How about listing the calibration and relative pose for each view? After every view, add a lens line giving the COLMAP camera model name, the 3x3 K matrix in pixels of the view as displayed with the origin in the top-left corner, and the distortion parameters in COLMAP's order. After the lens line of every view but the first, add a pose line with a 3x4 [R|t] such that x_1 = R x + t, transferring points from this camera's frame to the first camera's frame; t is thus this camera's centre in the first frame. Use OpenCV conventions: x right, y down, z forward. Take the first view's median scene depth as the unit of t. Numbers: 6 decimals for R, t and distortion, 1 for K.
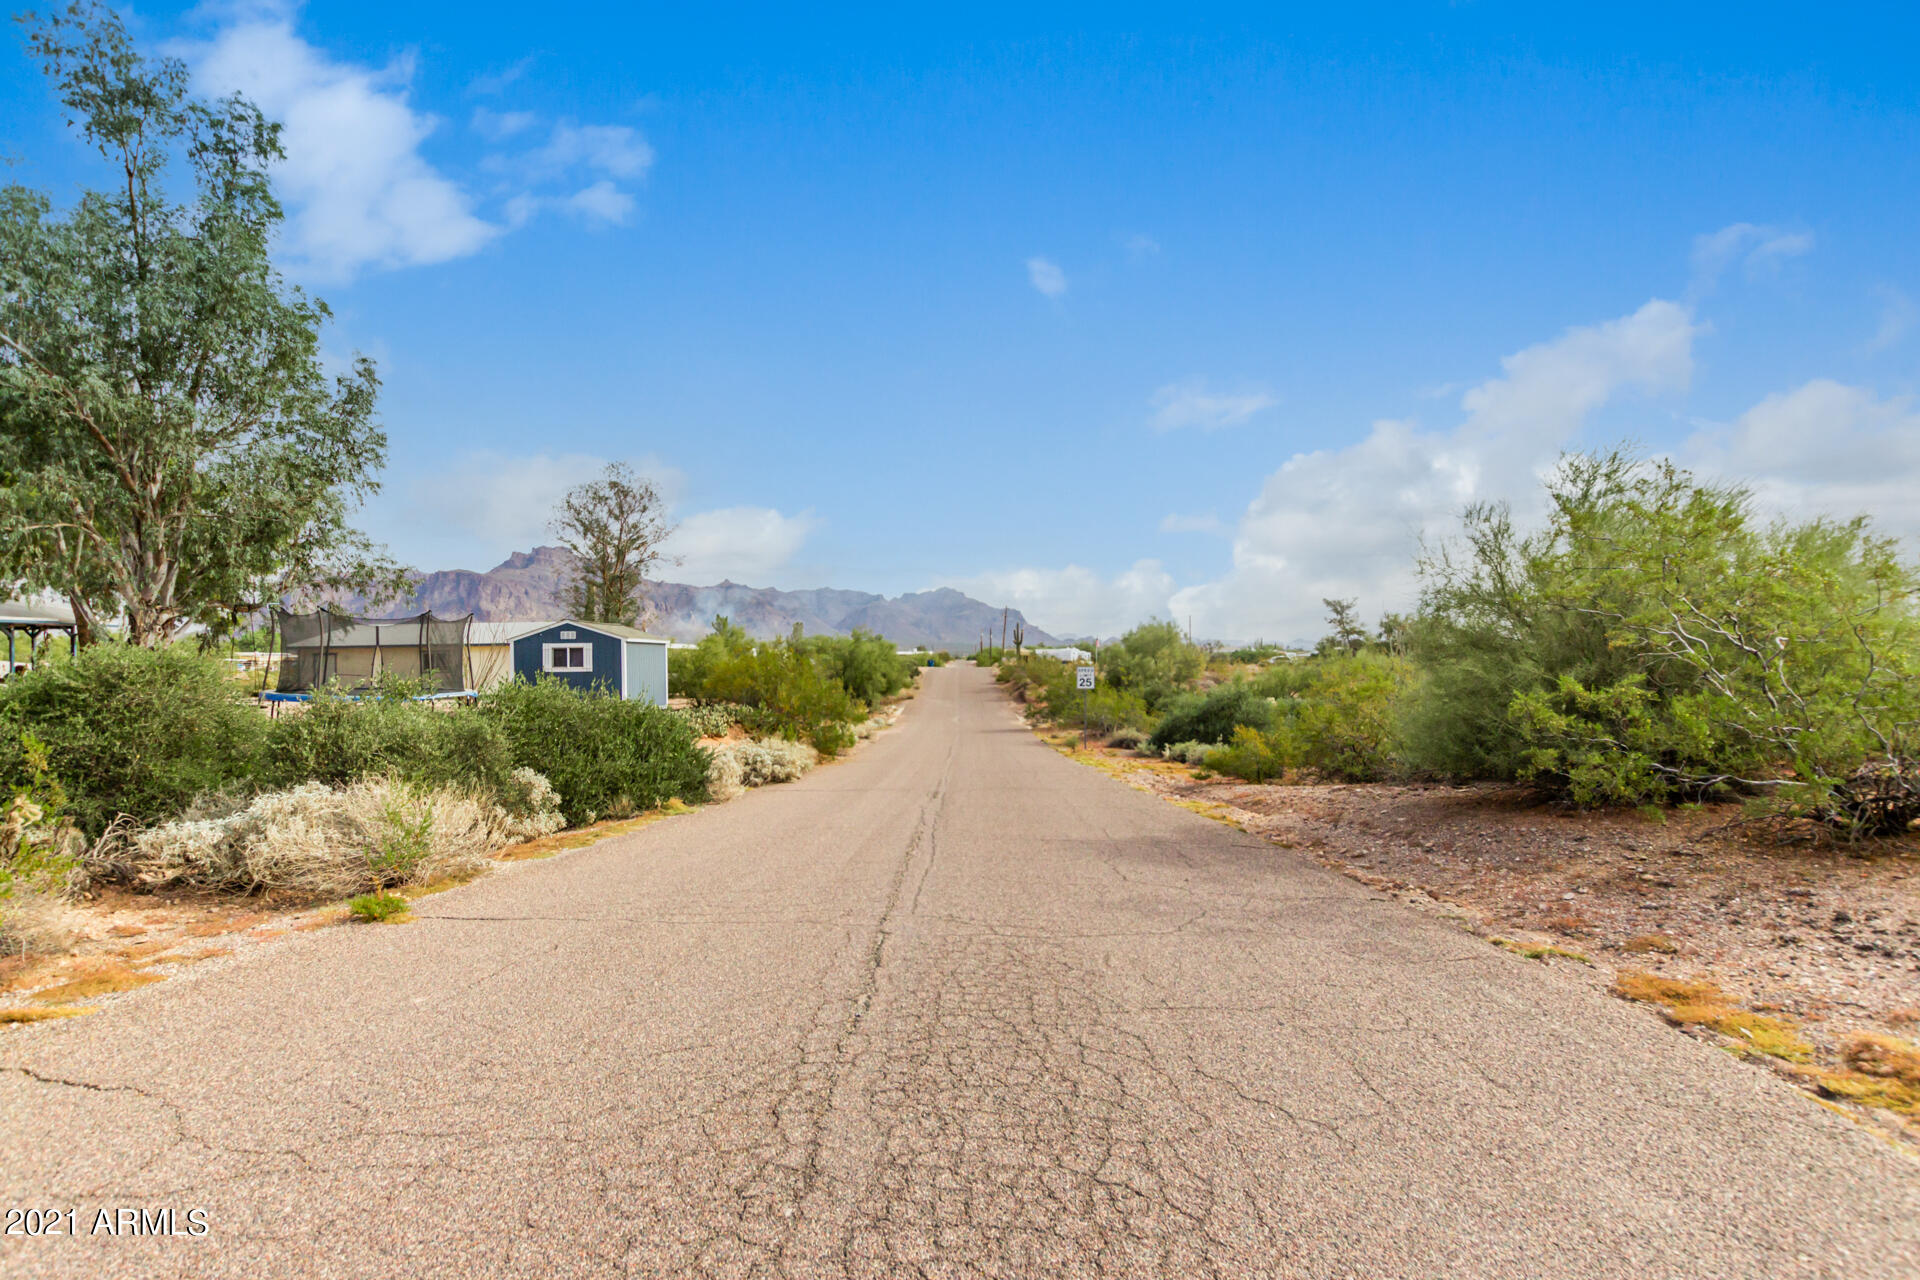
lens RADIAL K [[879.7, 0, 967.4], [0, 879.7, 657.4], [0, 0, 1]] dist [0.002435, 0.000011]
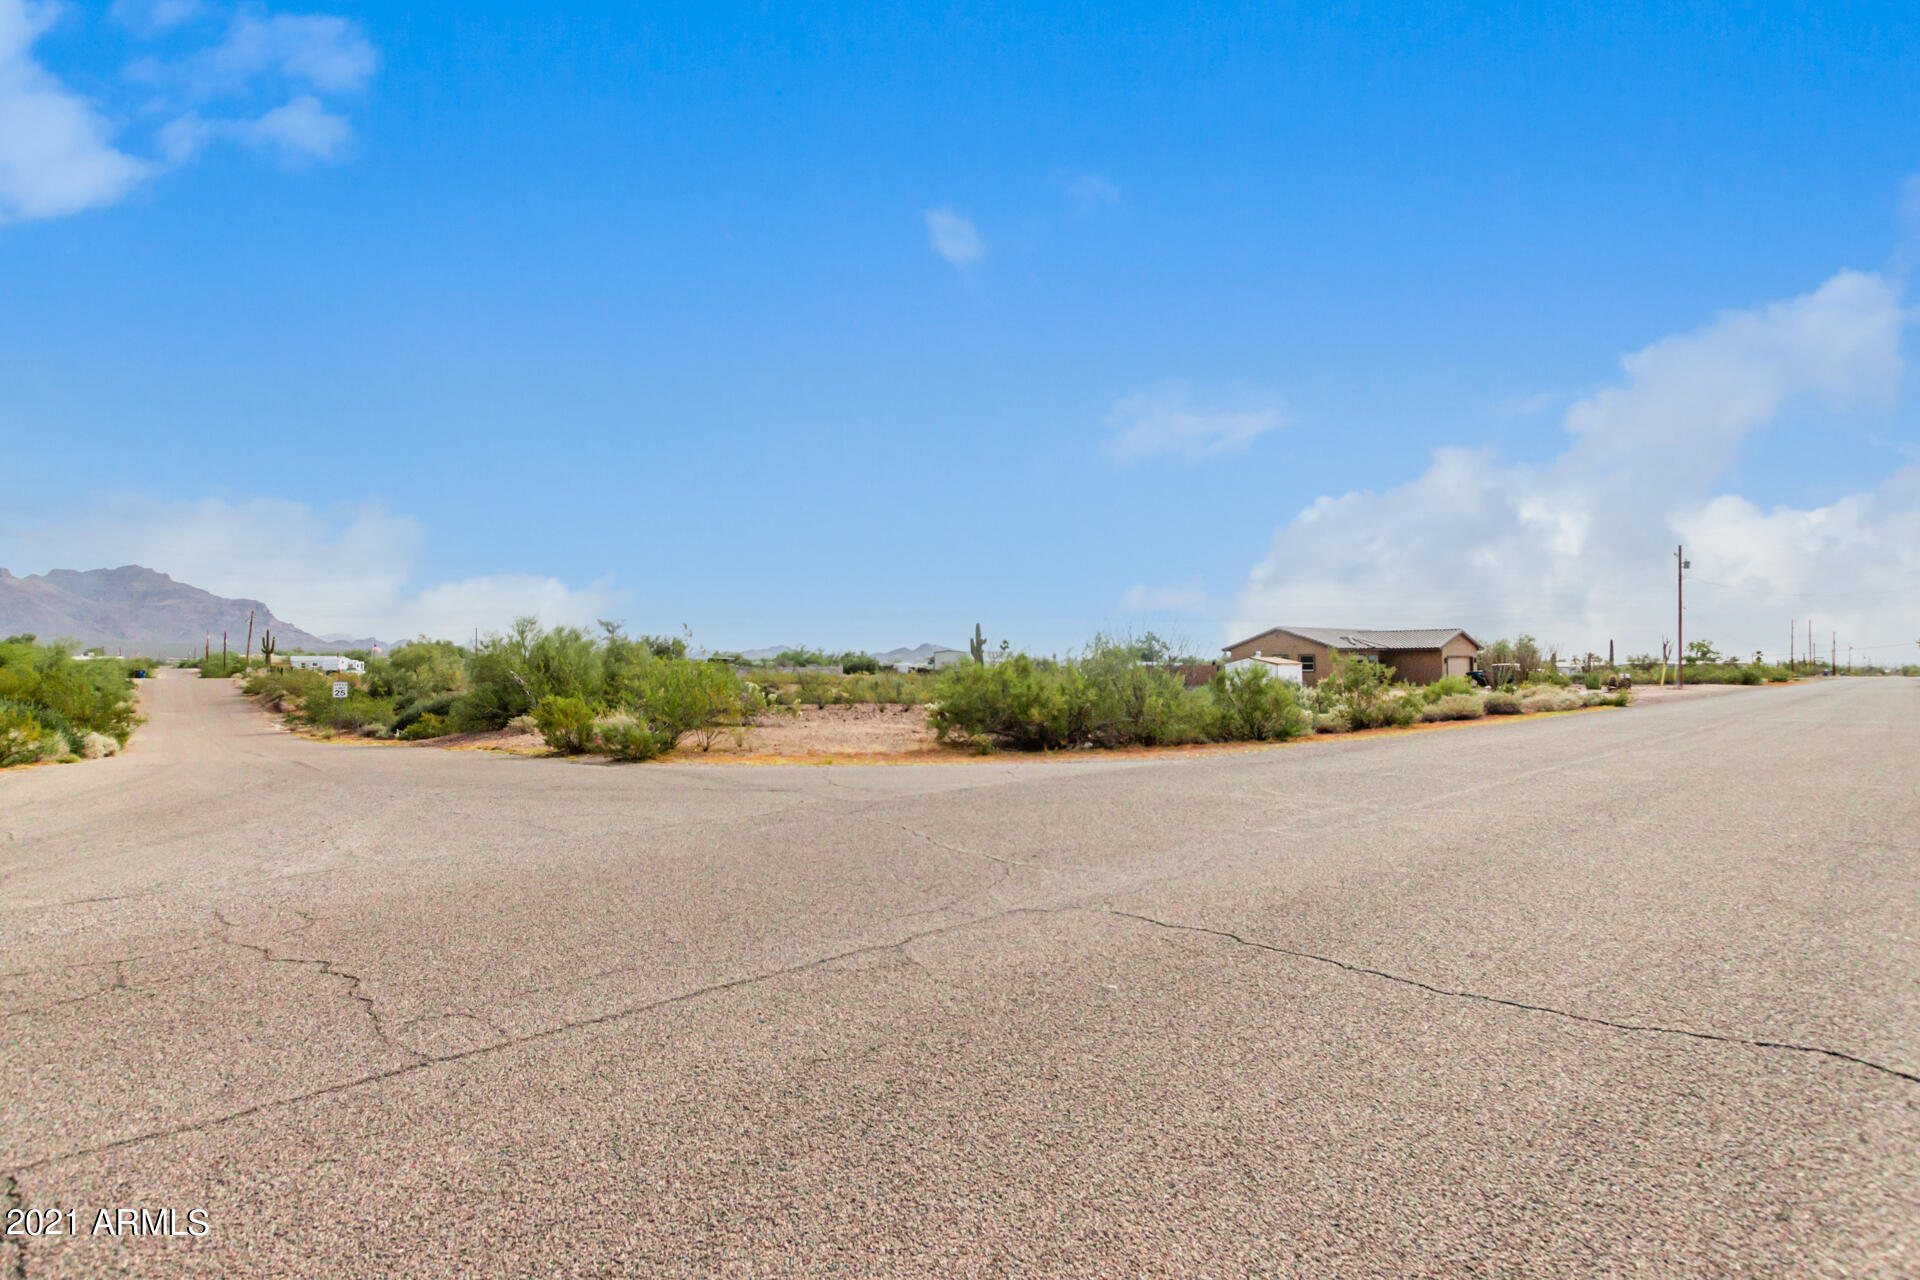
lens RADIAL K [[879.7, 0, 967.4], [0, 879.7, 657.4], [0, 0, 1]] dist [0.002435, 0.000011]
pose [[0.742405, 0.012856, 0.669828, -0.033429], [-0.007159, 0.999911, -0.011257, -0.010226], [-0.669914, 0.003562, 0.742431, -0.361344]]
